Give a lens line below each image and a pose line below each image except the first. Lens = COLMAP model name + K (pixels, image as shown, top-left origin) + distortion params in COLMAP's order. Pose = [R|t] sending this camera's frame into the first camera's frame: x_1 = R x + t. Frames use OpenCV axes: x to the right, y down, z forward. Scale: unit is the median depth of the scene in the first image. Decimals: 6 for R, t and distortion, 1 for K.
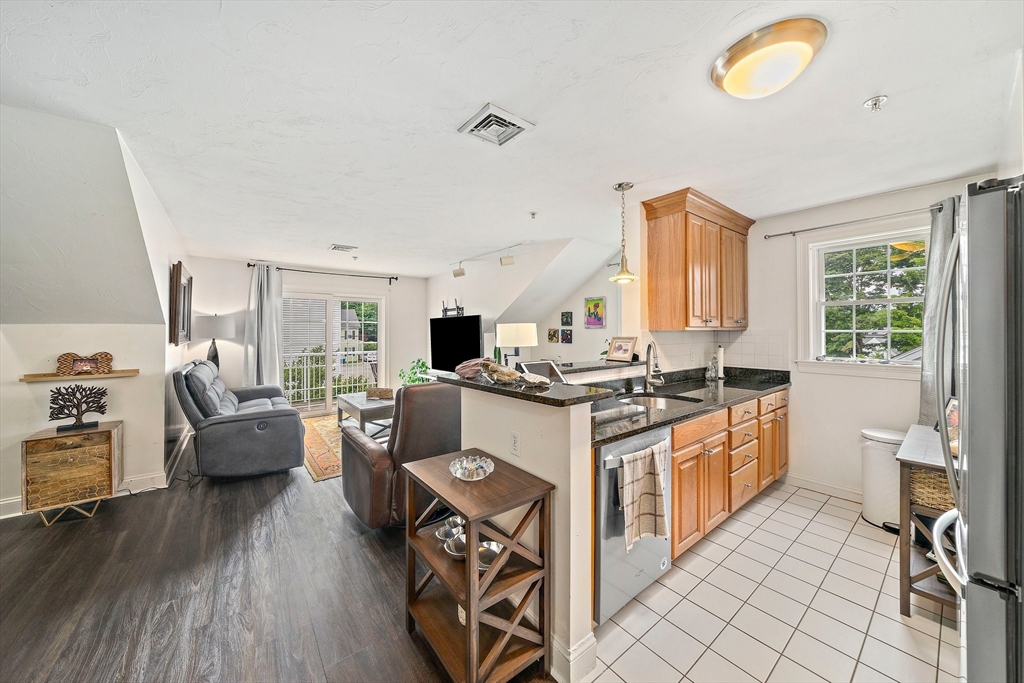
lens RADIAL K [[352.3, 0, 512.2], [0, 352.3, 331.2], [0, 0, 1]] dist [-0.005536, 0.000477]
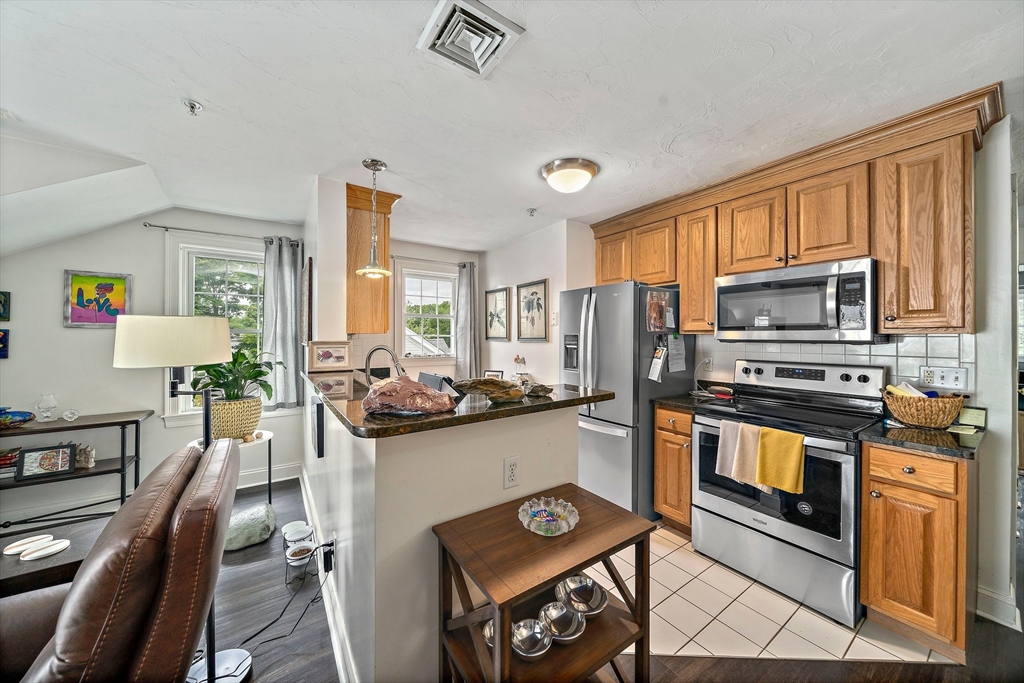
lens RADIAL K [[352.3, 0, 509.3], [0, 352.3, 335.3], [0, 0, 1]] dist [-0.005536, 0.000477]
pose [[0.076118, 0.004576, 0.997088, -0.257046], [-0.004829, 0.999979, -0.004221, 0.002278], [-0.997087, -0.004493, 0.076138, 0.306224]]
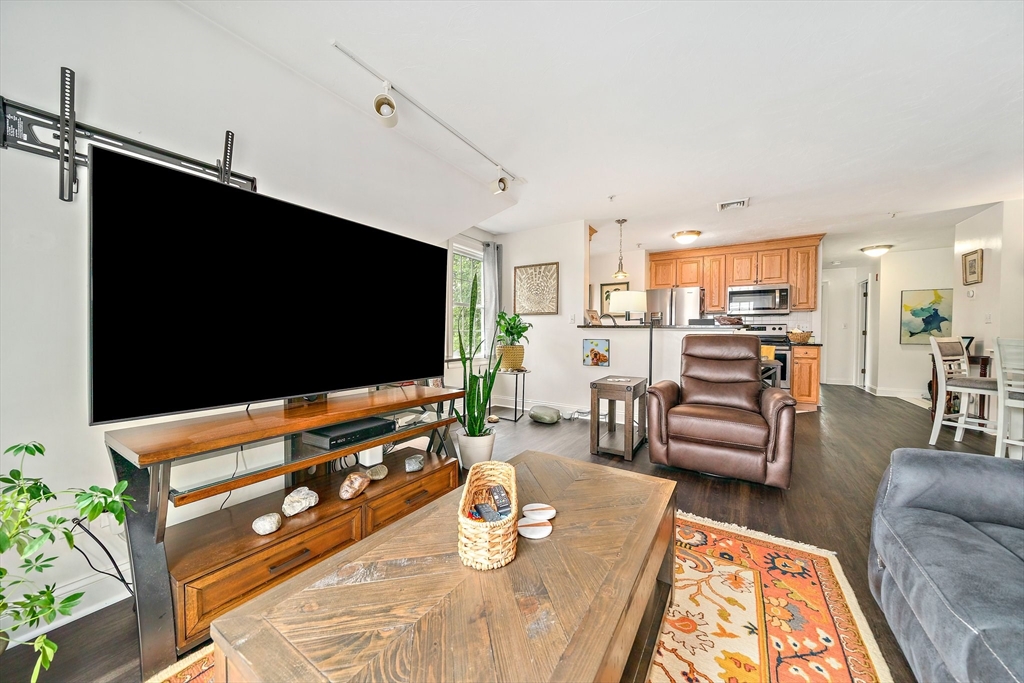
lens RADIAL K [[352.3, 0, 510.3], [0, 352.3, 339.4], [0, 0, 1]] dist [-0.005536, 0.000477]
pose [[-0.318177, -0.016239, 0.947892, -0.573335], [-0.007534, 0.999865, 0.014600, 0.070350], [-0.948001, -0.002496, -0.318257, 1.042092]]
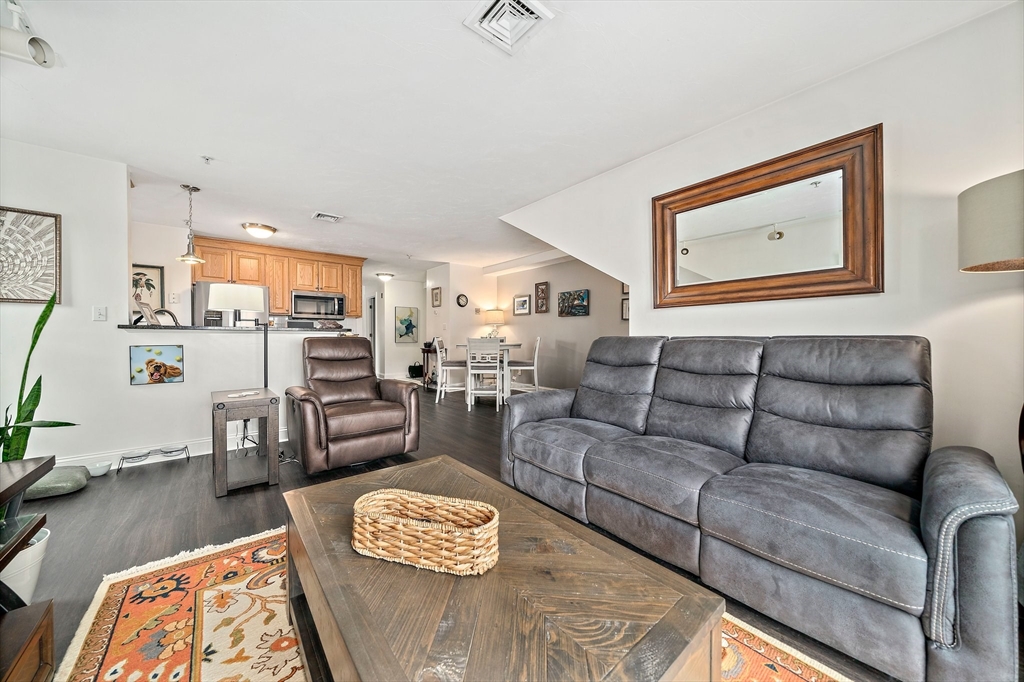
lens RADIAL K [[352.3, 0, 513.5], [0, 352.3, 339.3], [0, 0, 1]] dist [-0.005536, 0.000477]
pose [[-0.999667, 0.003174, -0.025628, -0.416639], [0.003063, 0.999986, 0.004386, 0.070111], [0.025642, 0.004306, -0.999662, 1.175998]]
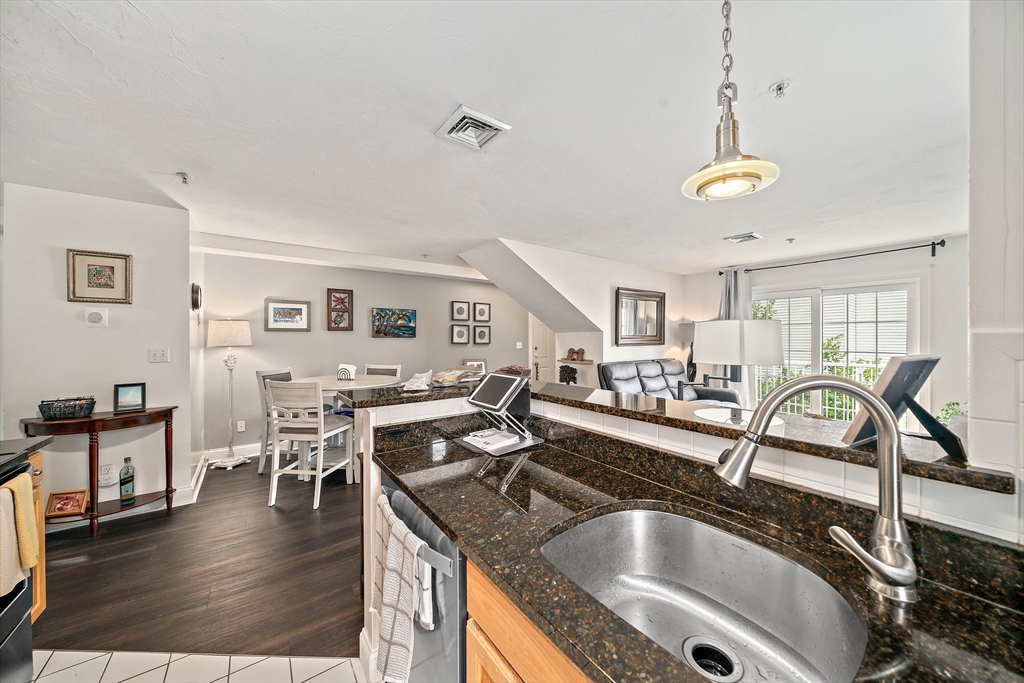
lens RADIAL K [[352.3, 0, 514.4], [0, 352.3, 339.0], [0, 0, 1]] dist [-0.005536, 0.000477]
pose [[-0.027272, 0.005284, -0.999614, 0.336514], [0.004037, 0.999978, 0.005175, 0.001891], [0.999620, -0.003894, -0.027293, 0.411280]]
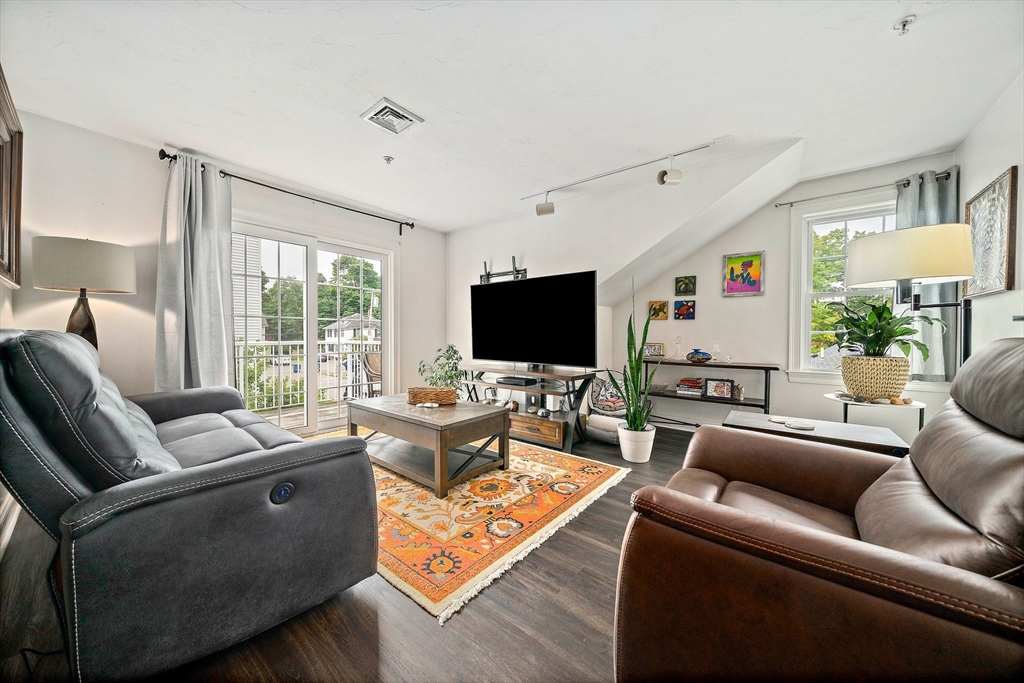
lens RADIAL K [[352.3, 0, 517.6], [0, 352.3, 339.3], [0, 0, 1]] dist [-0.005536, 0.000477]
pose [[0.975665, 0.003942, 0.219230, -0.360761], [-0.008142, 0.999800, 0.018255, 0.068219], [-0.219114, -0.019596, 0.975502, 0.388132]]
